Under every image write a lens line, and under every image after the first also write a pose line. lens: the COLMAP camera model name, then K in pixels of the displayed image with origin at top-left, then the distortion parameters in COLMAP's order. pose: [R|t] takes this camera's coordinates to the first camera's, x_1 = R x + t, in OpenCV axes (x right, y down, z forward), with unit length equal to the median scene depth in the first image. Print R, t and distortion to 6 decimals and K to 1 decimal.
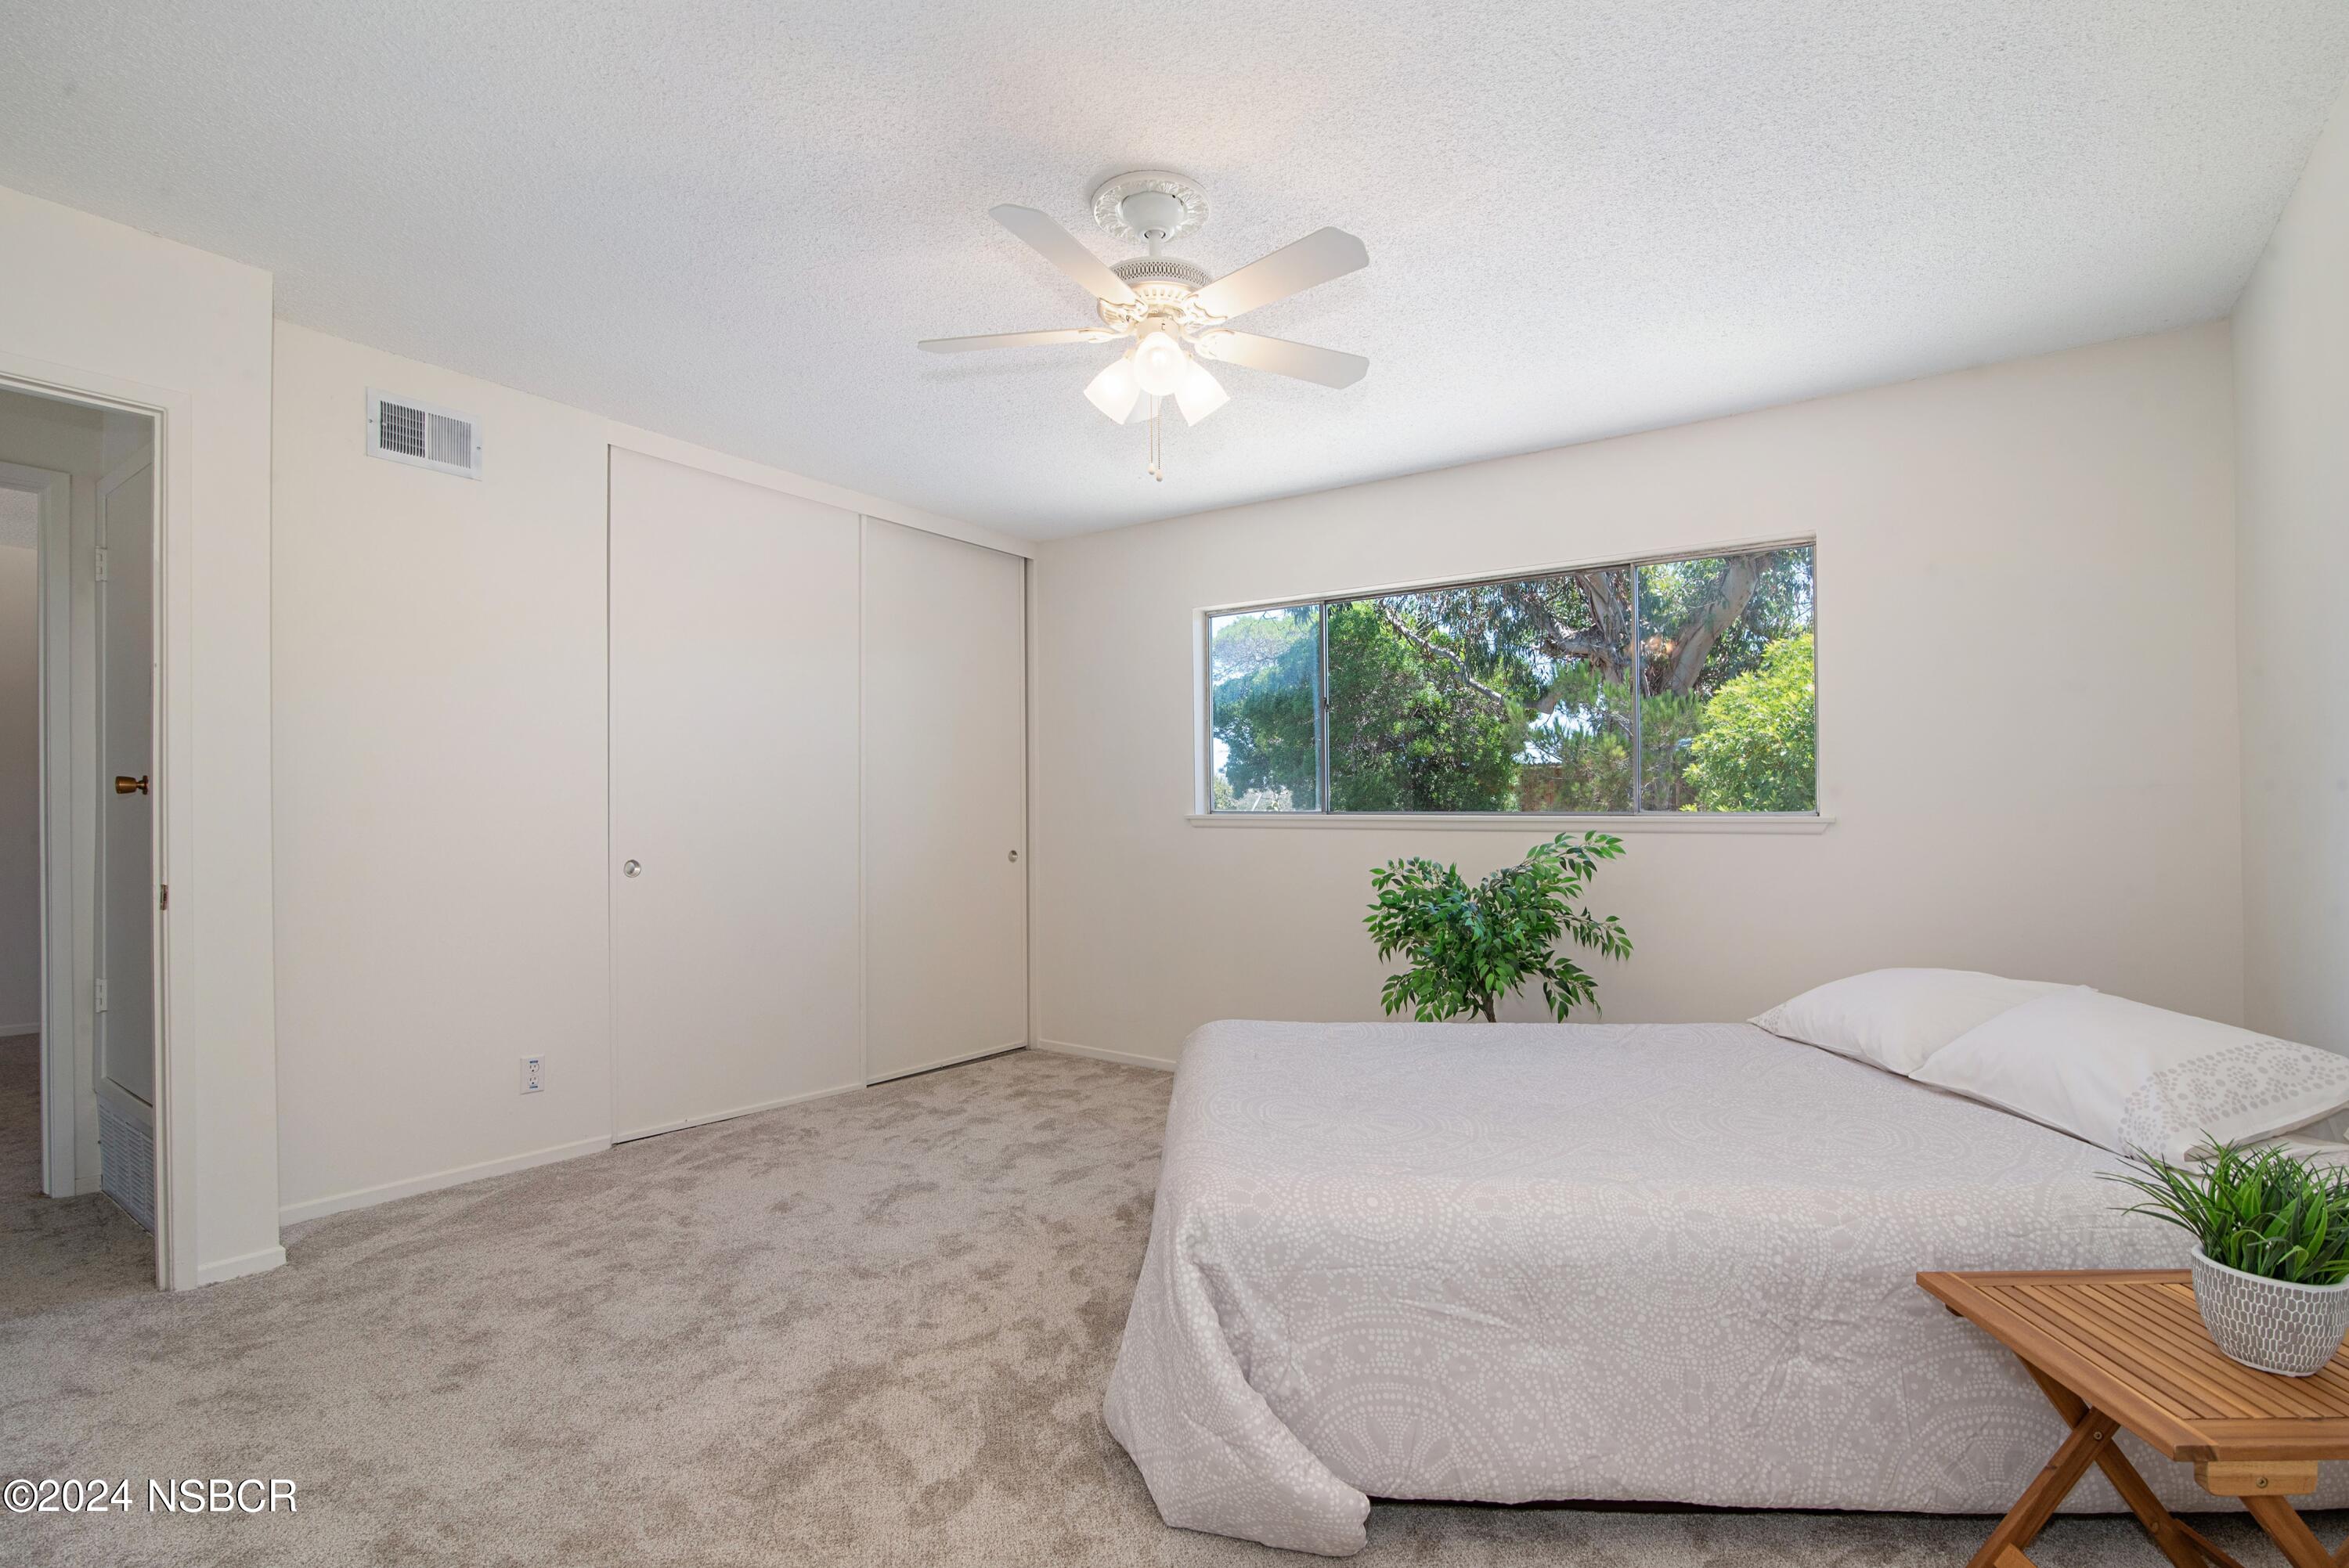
lens RADIAL K [[1070.9, 0, 1142.0], [0, 1070.9, 795.4], [0, 0, 1]] dist [-0.022170, -0.001613]
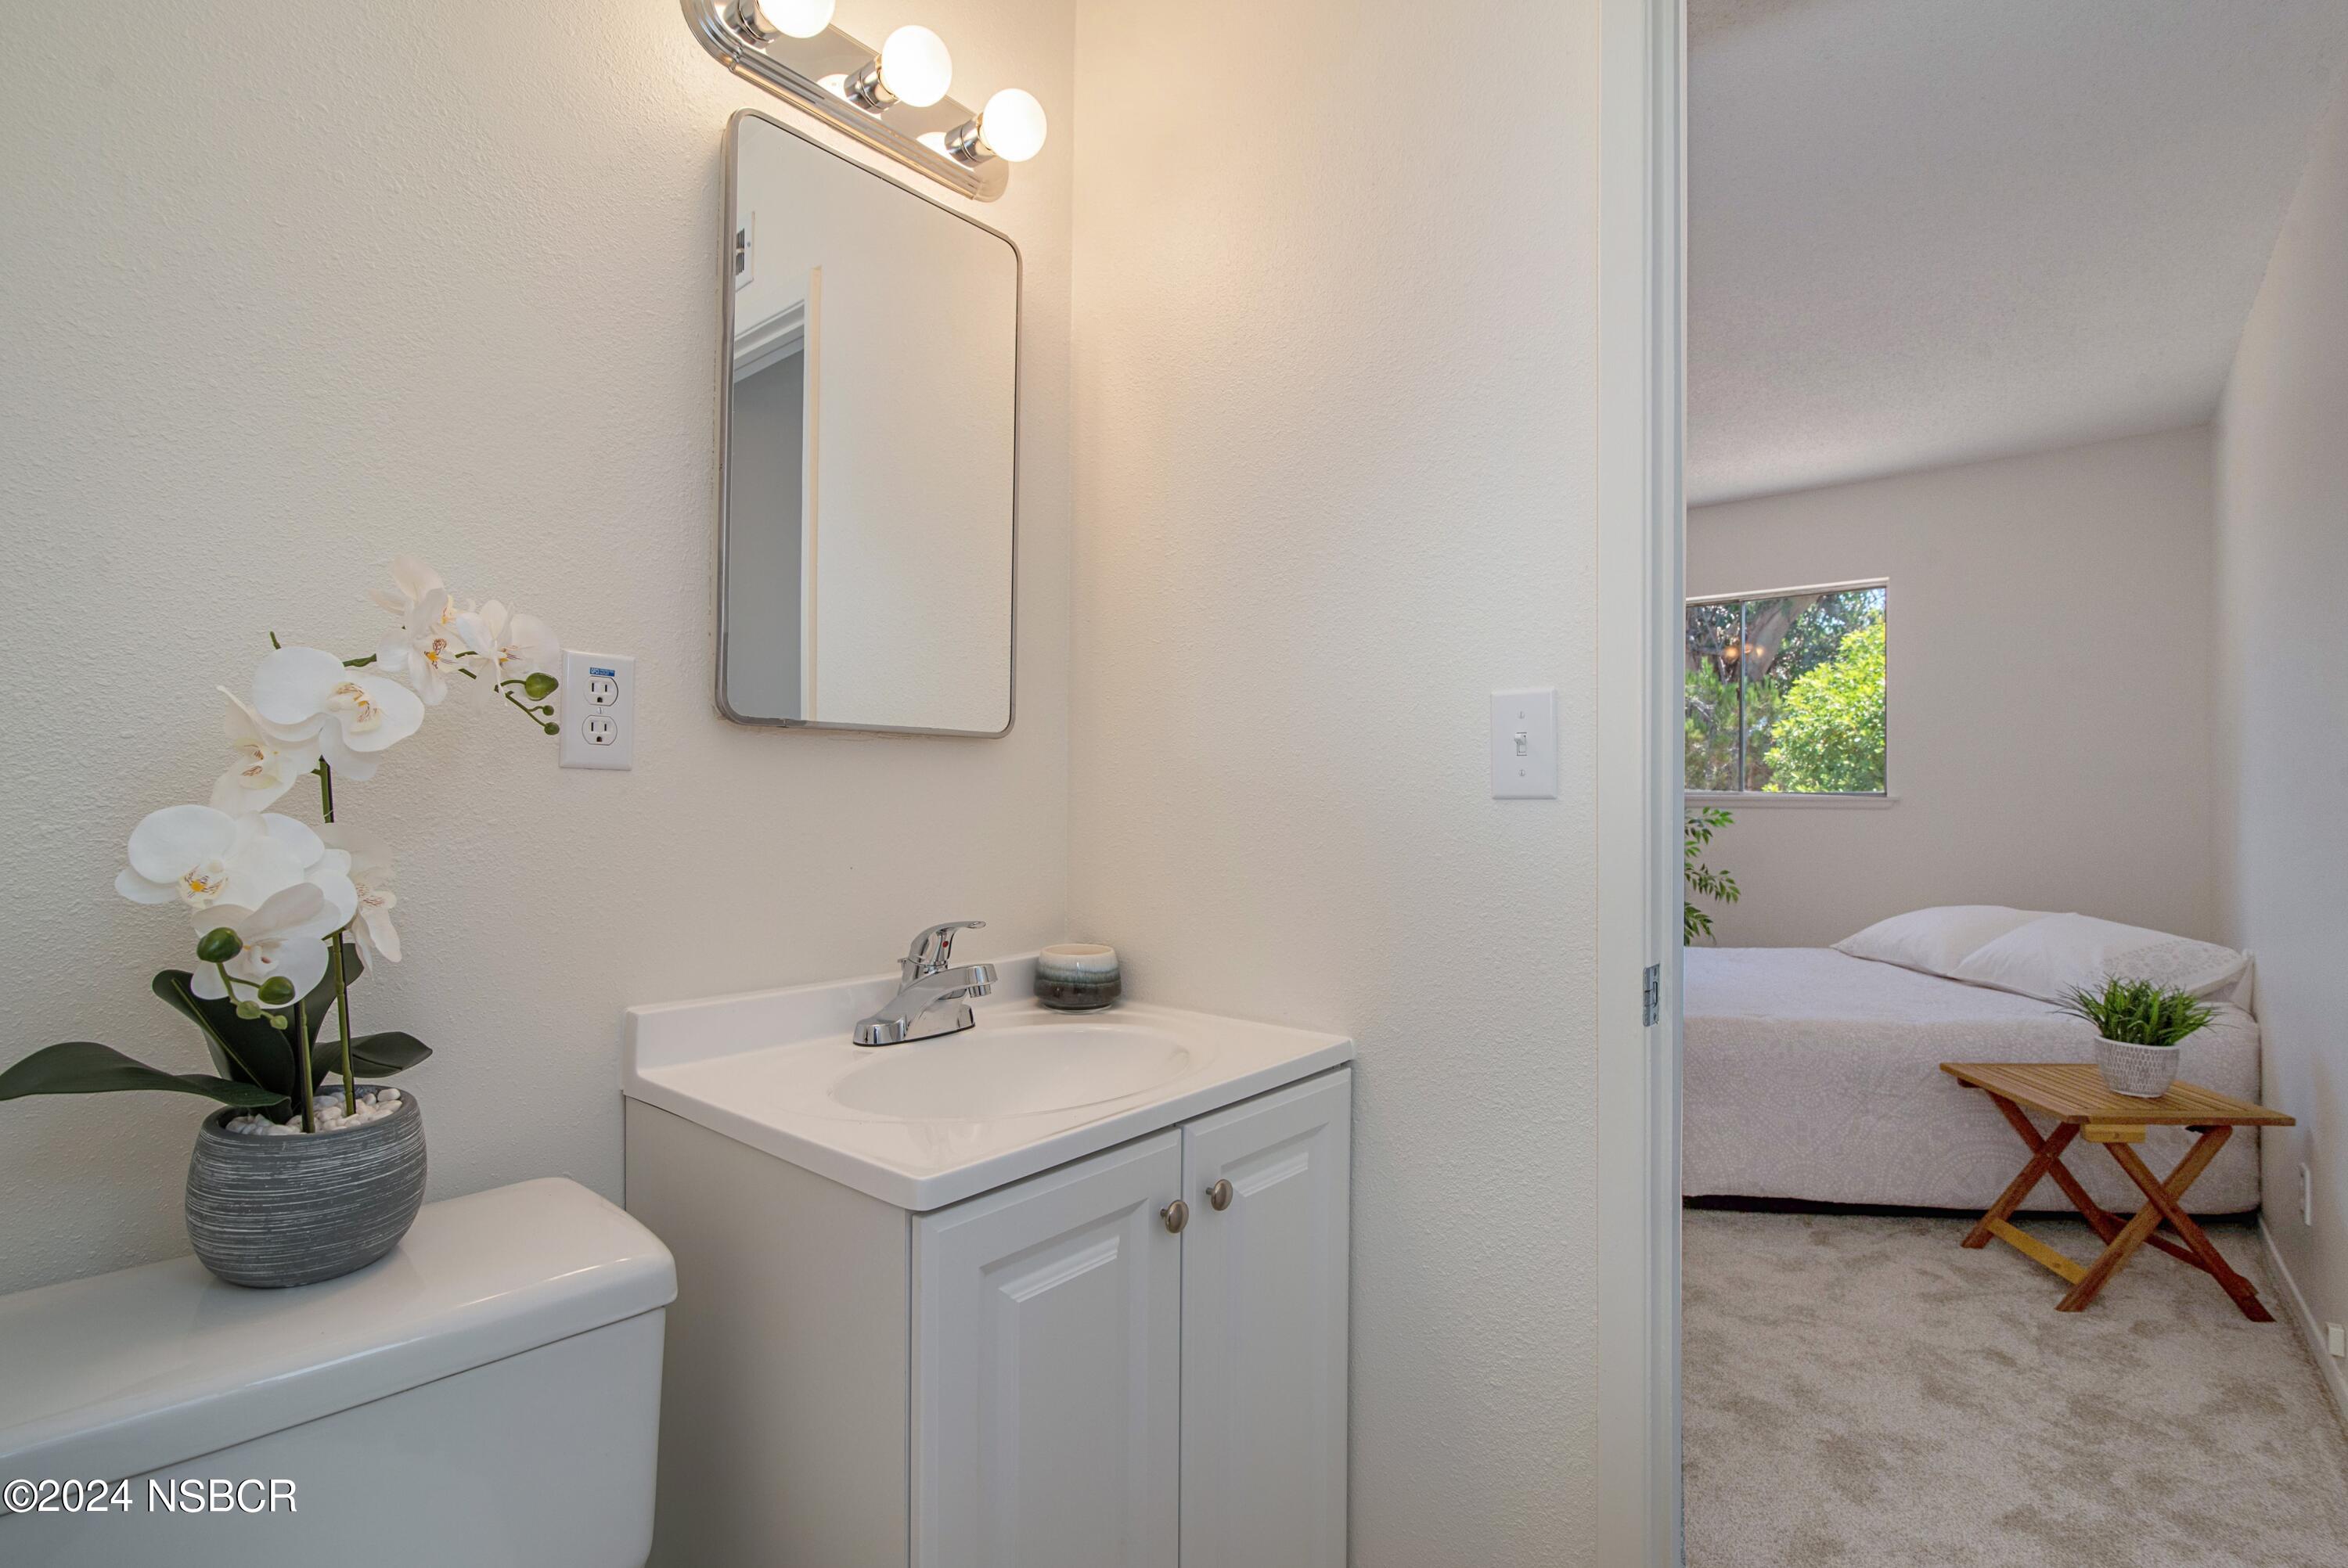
lens RADIAL K [[1055.1, 0, 1166.9], [0, 1055.1, 792.7], [0, 0, 1]] dist [-0.000132, 0.000229]
pose [[0.999363, 0.001614, -0.035655, -0.207547], [-0.000969, 0.999836, 0.018084, -0.007156], [0.035679, -0.018038, 0.999201, -0.339608]]
